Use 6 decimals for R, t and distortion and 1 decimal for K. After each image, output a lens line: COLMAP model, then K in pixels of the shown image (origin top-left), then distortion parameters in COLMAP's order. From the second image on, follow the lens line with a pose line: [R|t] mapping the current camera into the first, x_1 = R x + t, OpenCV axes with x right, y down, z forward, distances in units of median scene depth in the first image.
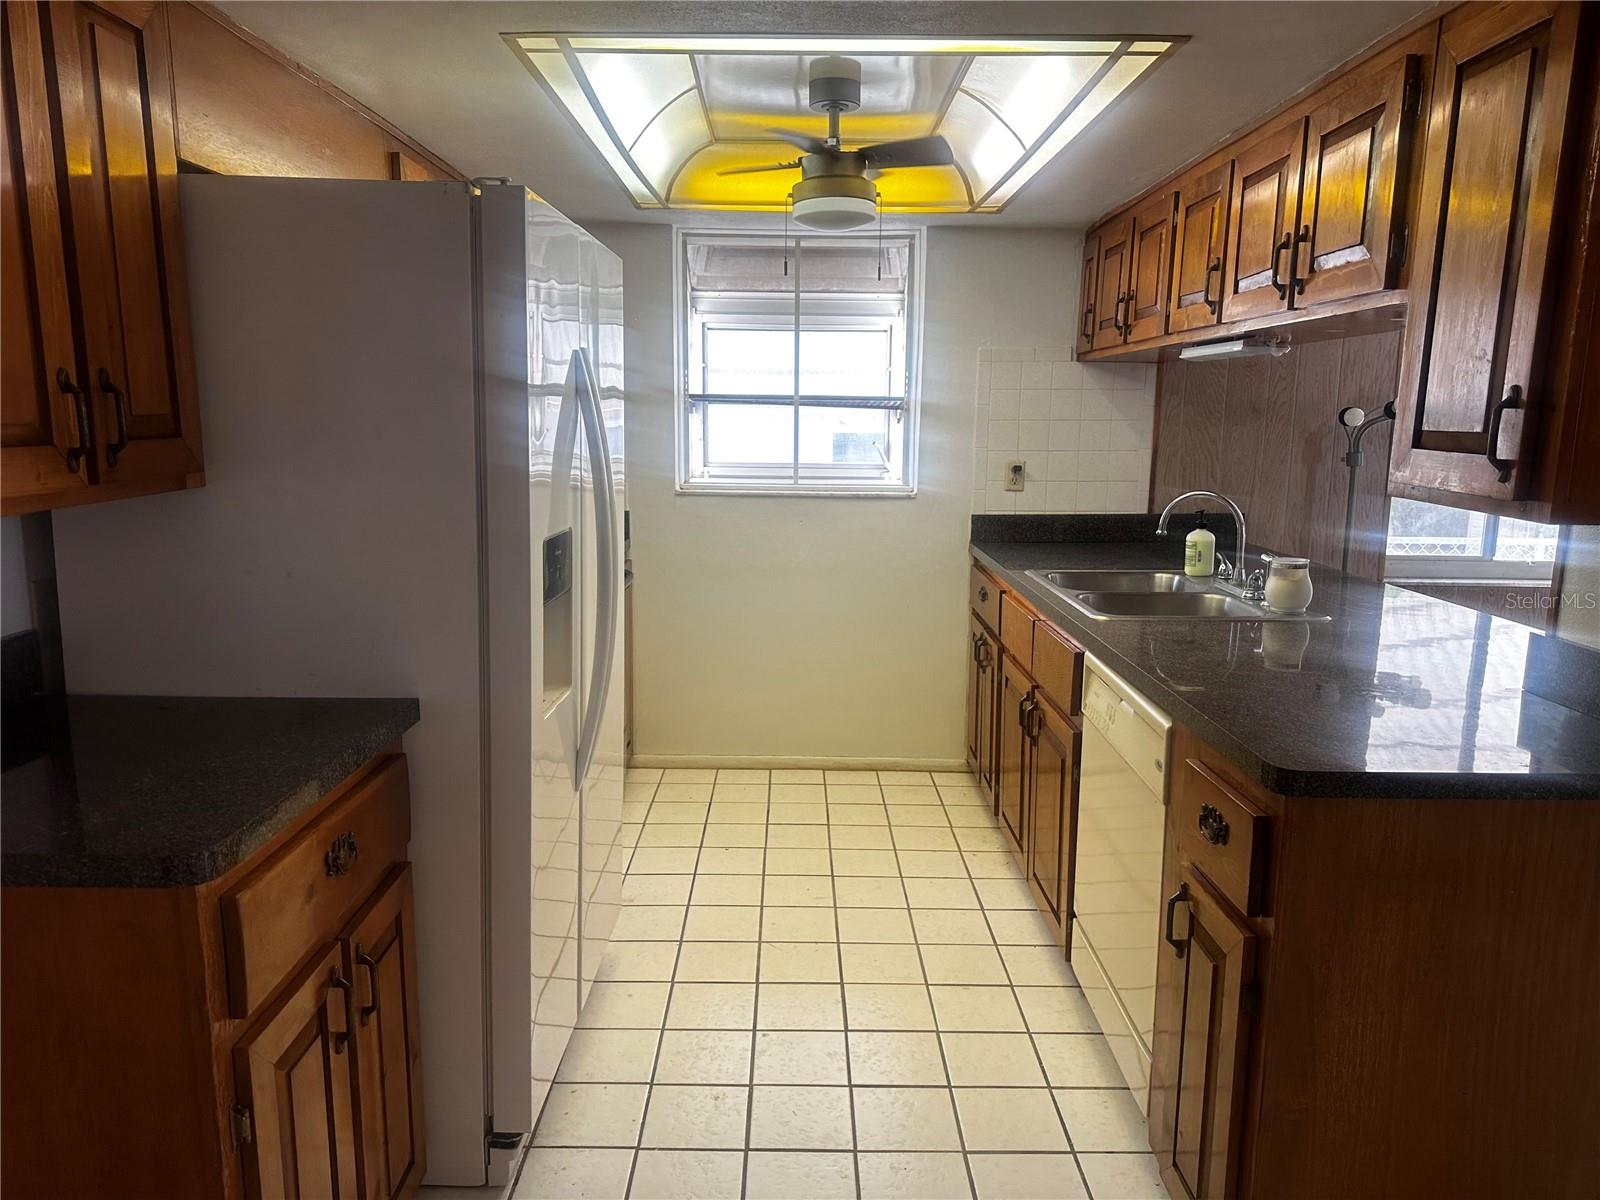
lens RADIAL K [[1116.4, 0, 804.7], [0, 1116.4, 606.2], [0, 0, 1]] dist [0.174655, -0.241917]
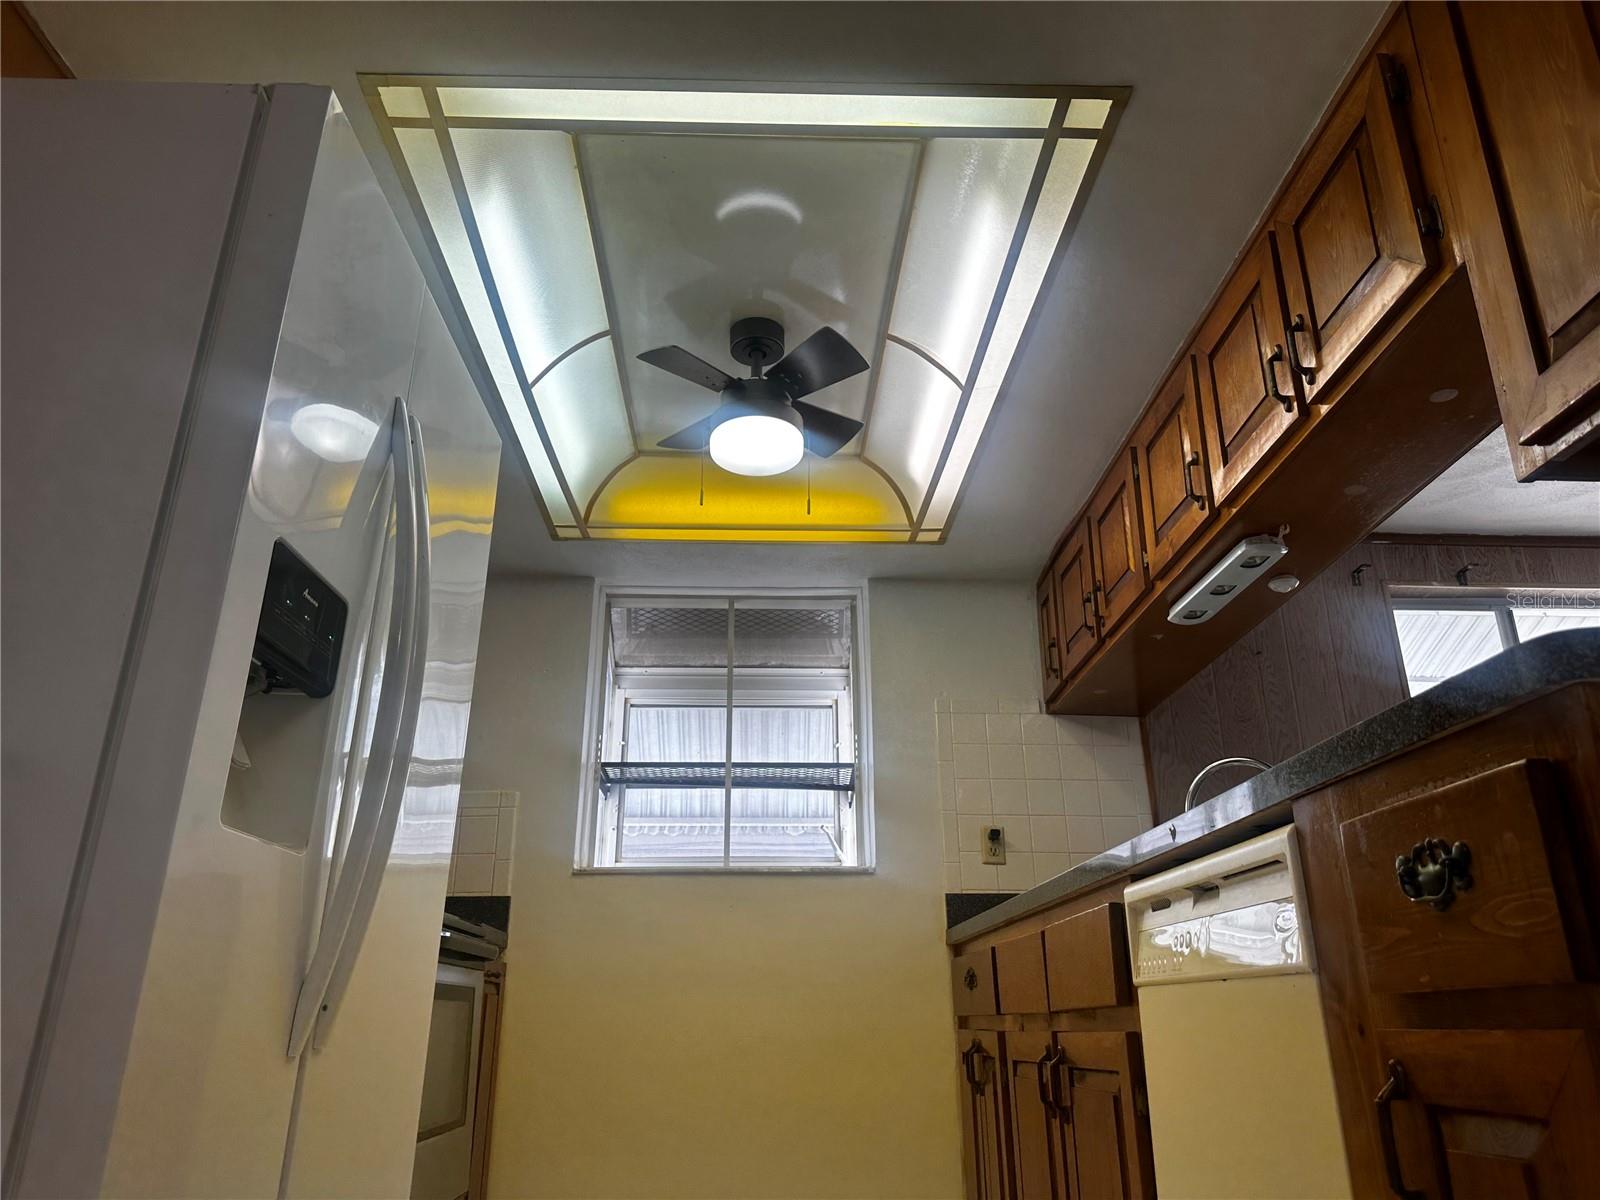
lens RADIAL K [[1116.4, 0, 804.7], [0, 1116.4, 606.2], [0, 0, 1]] dist [0.174655, -0.241917]
pose [[0.999372, -0.004632, 0.035144, 0.022020], [0.021749, 0.863013, -0.504714, 0.146708], [-0.027992, 0.505161, 0.862571, 0.208780]]
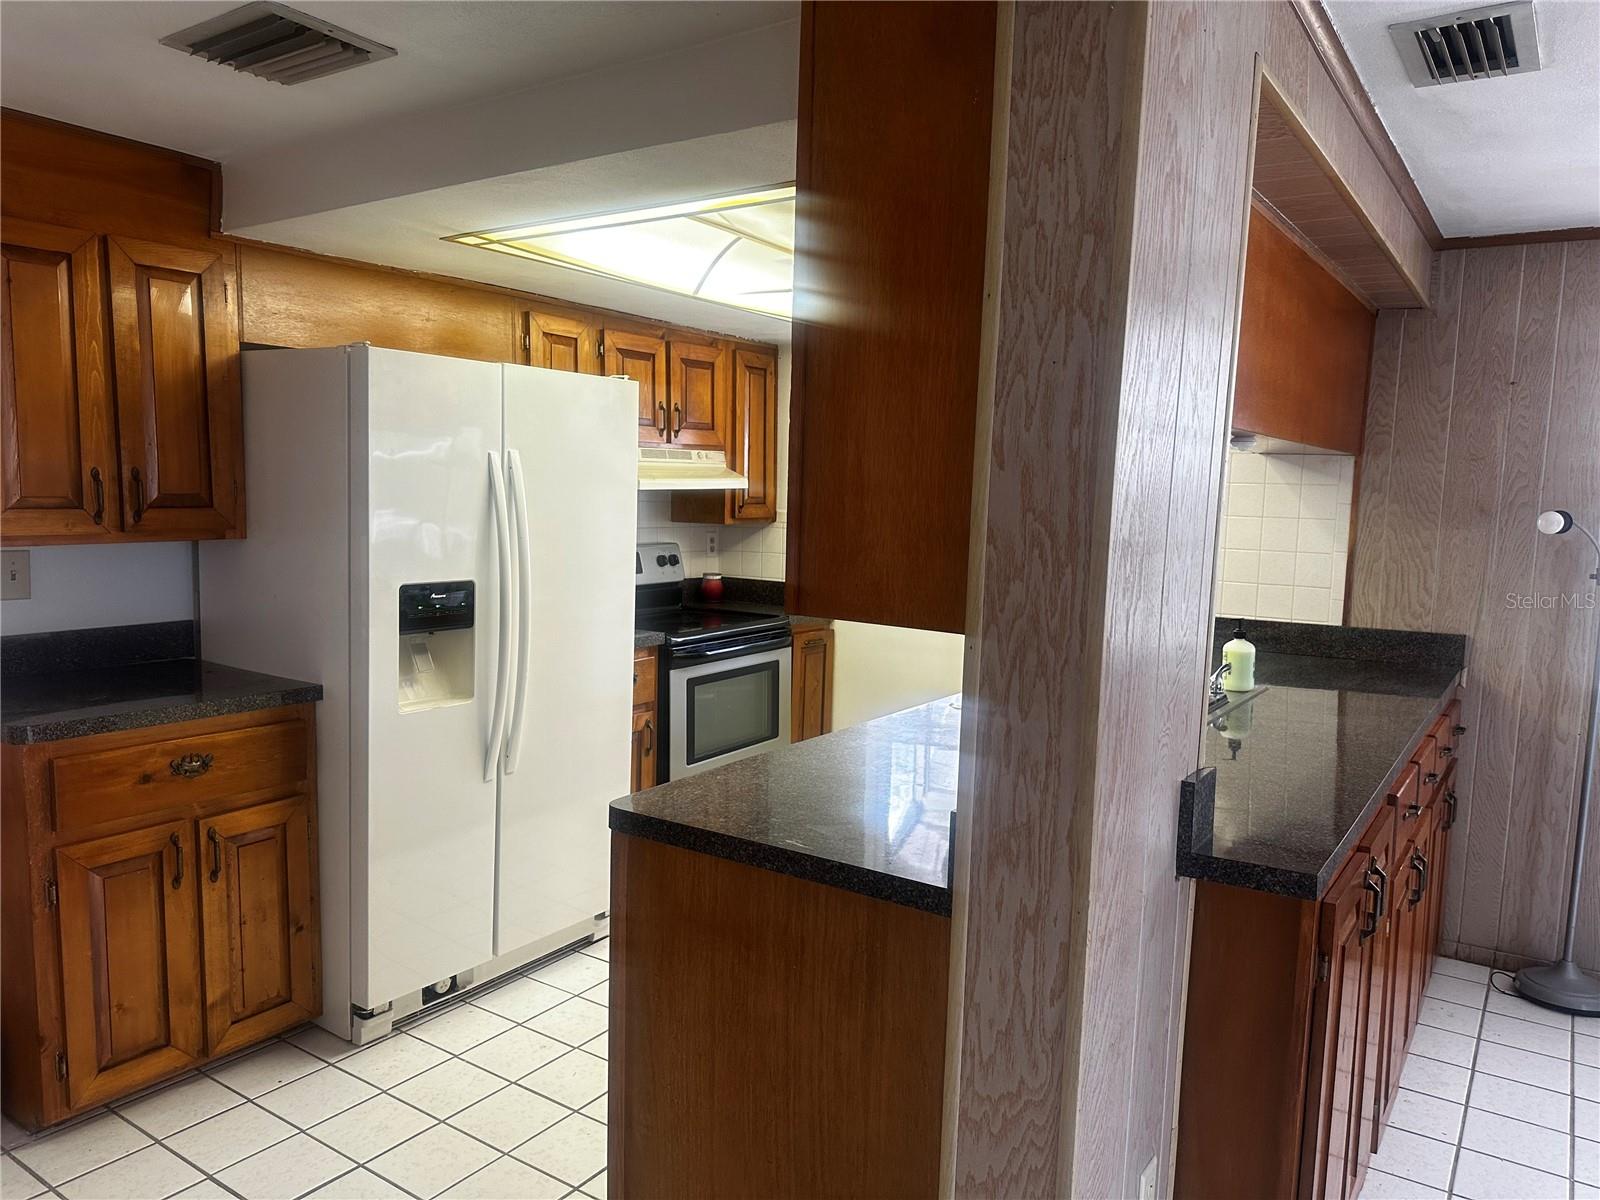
lens RADIAL K [[1140.9, 0, 800.0], [0, 1140.9, 600.0], [0, 0, 1]] dist [0.049457, -0.072056]
pose [[0.827166, 0.064103, -0.558289, 0.453459], [-0.112022, 0.992343, -0.052032, -0.009679], [0.550679, 0.105580, 0.828013, 0.045152]]
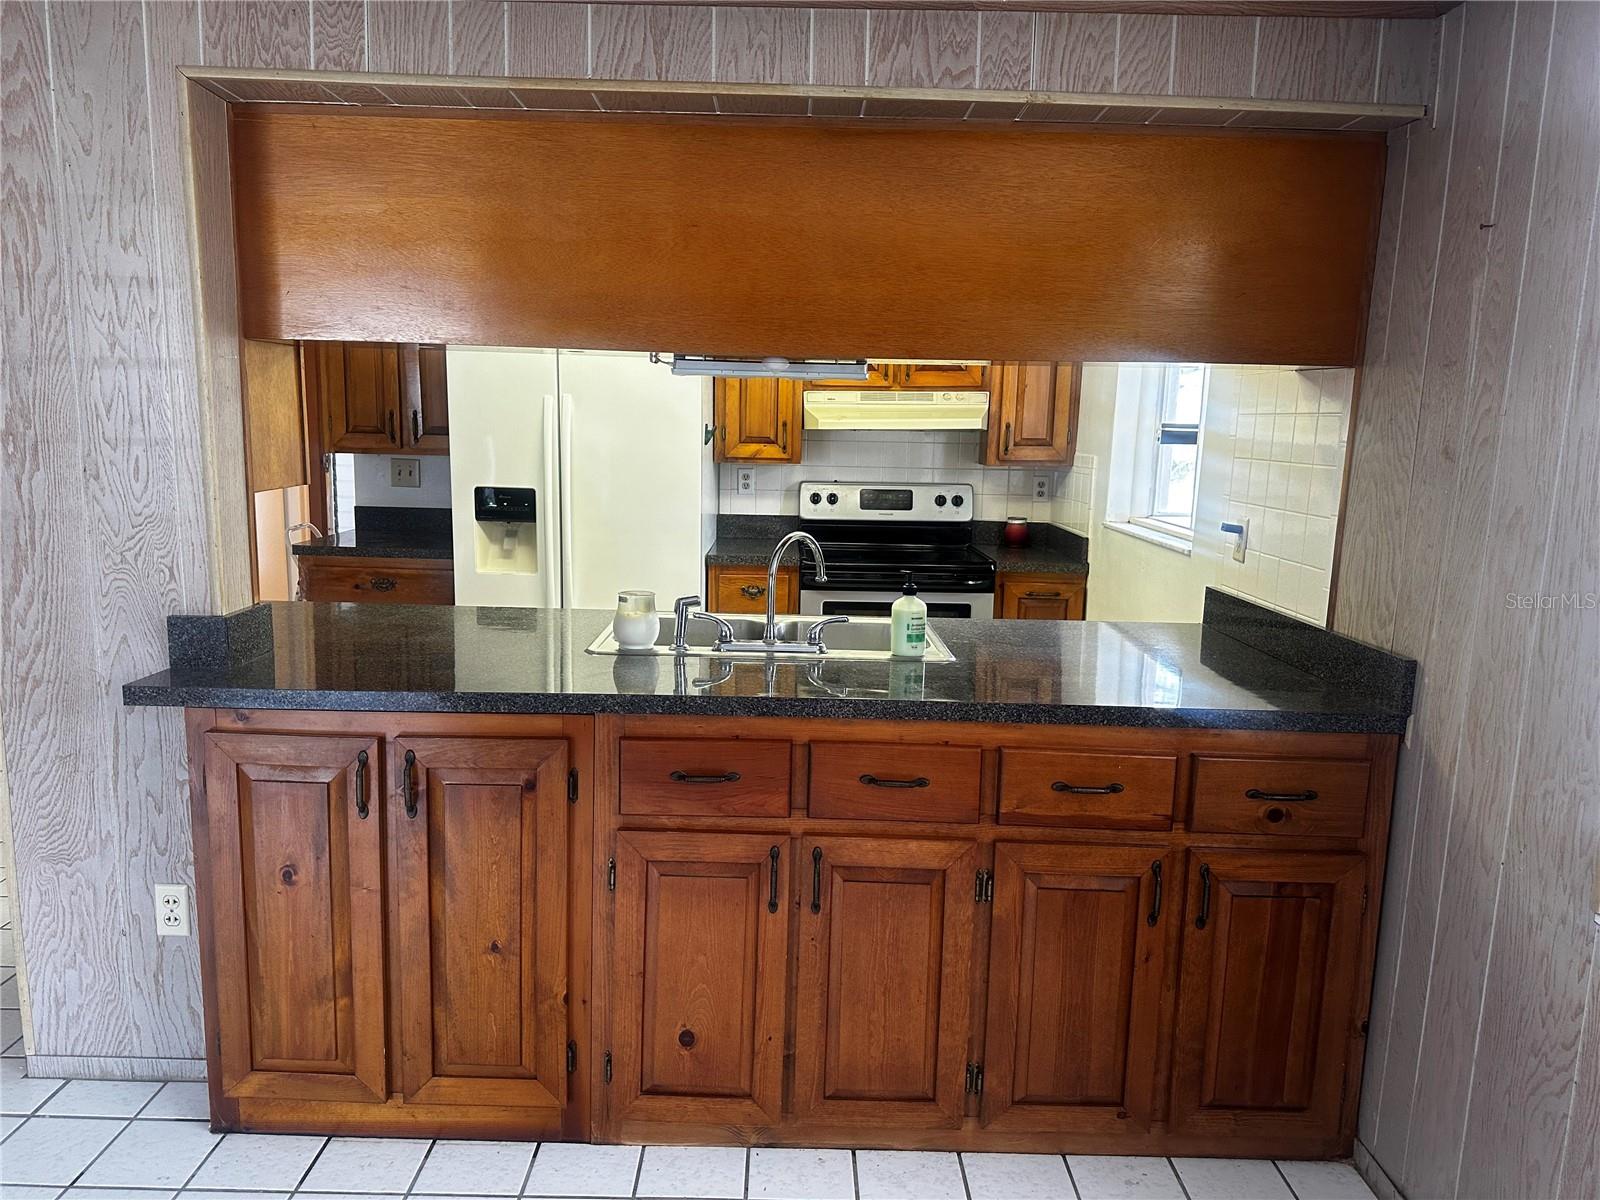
lens RADIAL K [[1140.9, 0, 800.0], [0, 1140.9, 600.0], [0, 0, 1]] dist [0.049457, -0.072056]
pose [[-0.000099, 0.144181, -0.989551, 0.884719], [-0.197468, 0.970064, 0.141361, -0.126818], [0.980309, 0.195418, 0.028375, 0.729600]]
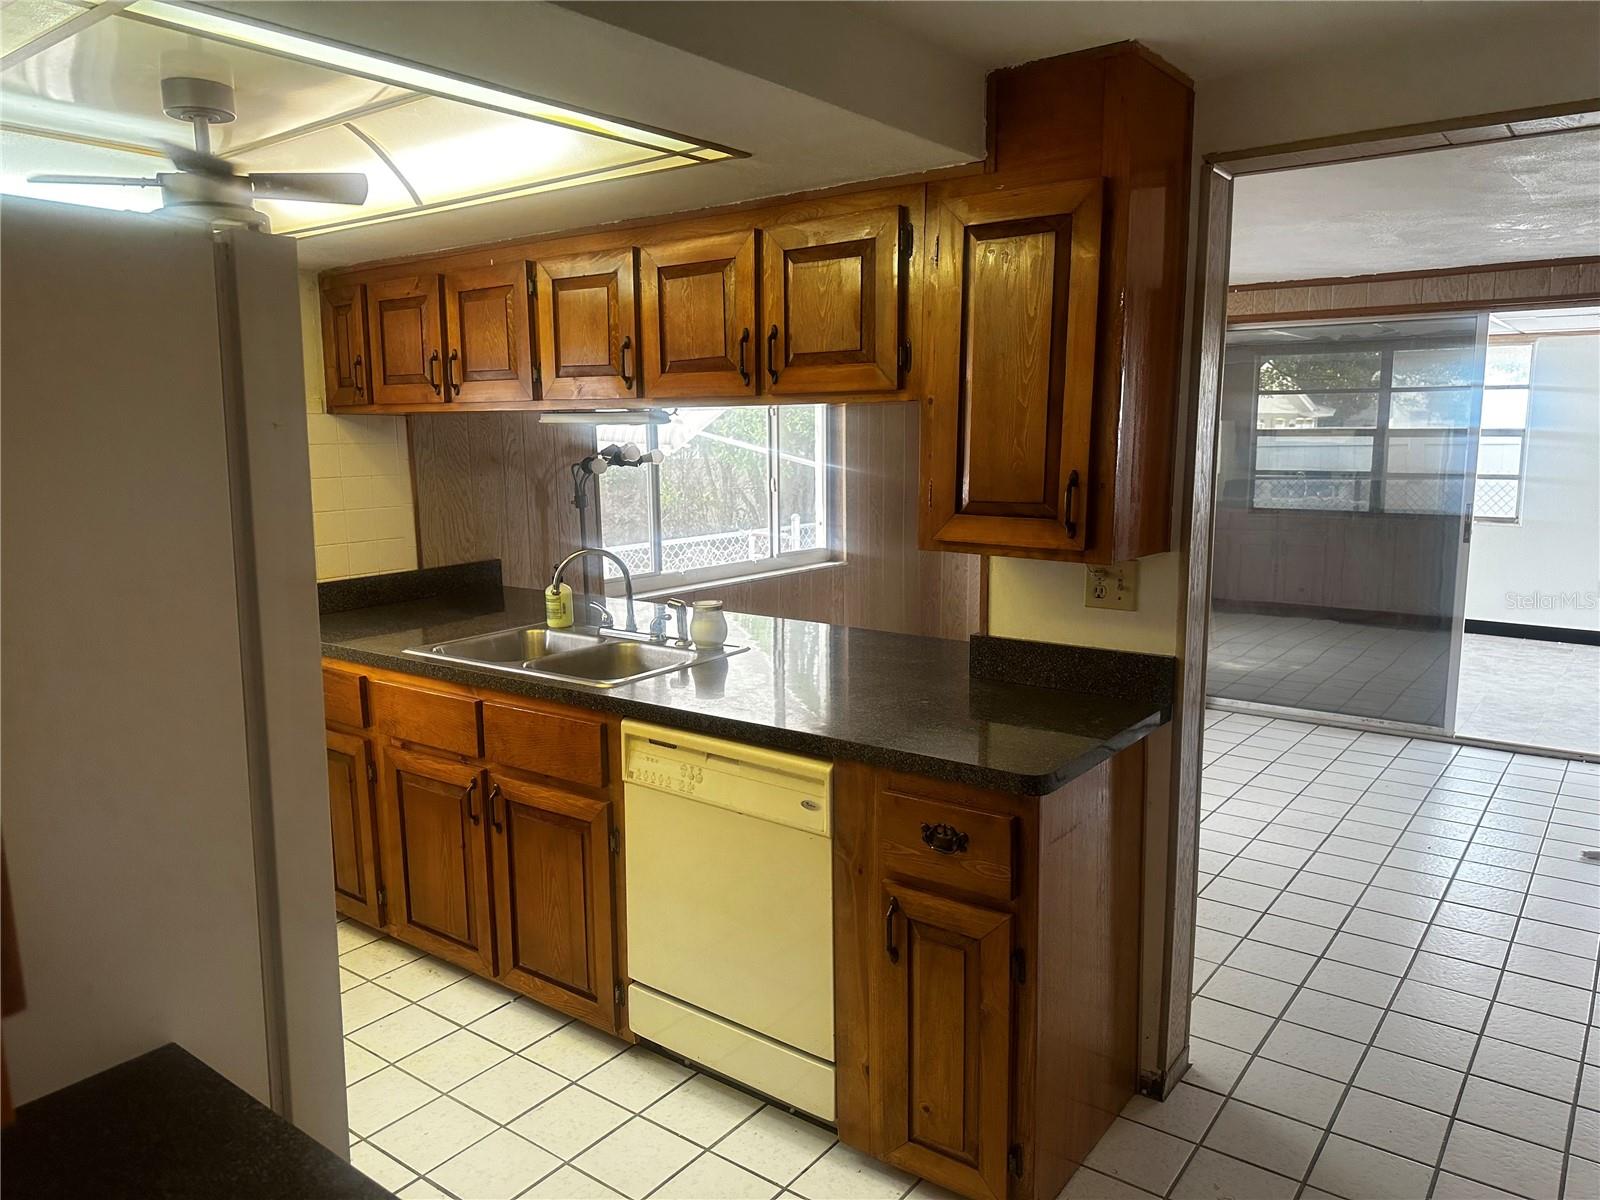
lens RADIAL K [[1126.8, 0, 800.0], [0, 1126.8, 603.8], [0, 0, 1]] dist [0.091507, -0.118727]
pose [[0.605139, -0.146069, 0.782605, -0.264472], [0.159340, 0.985356, 0.060703, -0.061098], [-0.780011, 0.087967, 0.619552, 0.153289]]
